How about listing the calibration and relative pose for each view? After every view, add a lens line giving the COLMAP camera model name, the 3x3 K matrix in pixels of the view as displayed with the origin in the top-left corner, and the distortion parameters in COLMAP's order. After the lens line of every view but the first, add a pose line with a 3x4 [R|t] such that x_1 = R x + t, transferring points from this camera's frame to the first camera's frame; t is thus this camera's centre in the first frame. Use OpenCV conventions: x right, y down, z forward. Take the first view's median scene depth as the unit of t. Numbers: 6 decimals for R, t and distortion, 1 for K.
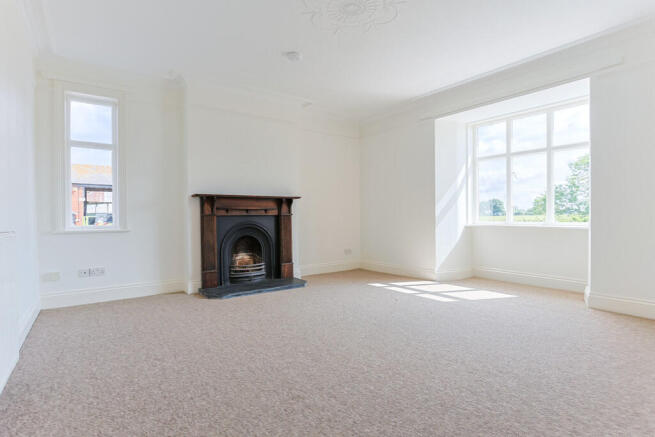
lens RADIAL K [[353.5, 0, 329.1], [0, 353.5, 222.4], [0, 0, 1]] dist [0.000852, 0.005473]
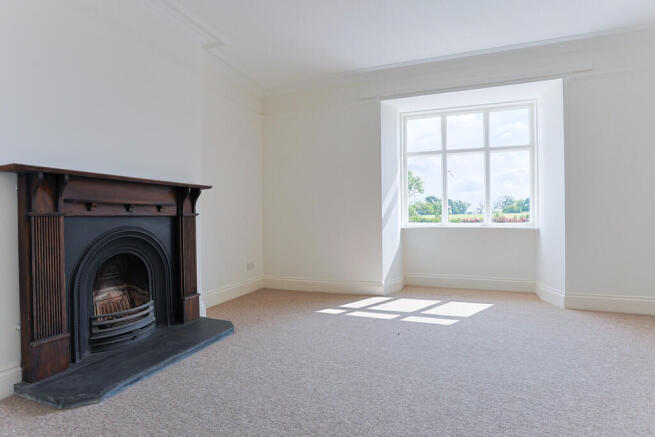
lens RADIAL K [[353.5, 0, 326.8], [0, 353.5, 212.1], [0, 0, 1]] dist [0.000852, 0.005473]
pose [[0.833955, 0.006077, 0.551799, -0.266554], [0.012201, 0.999492, -0.029448, -0.005697], [-0.551698, 0.031291, 0.833457, 0.383113]]
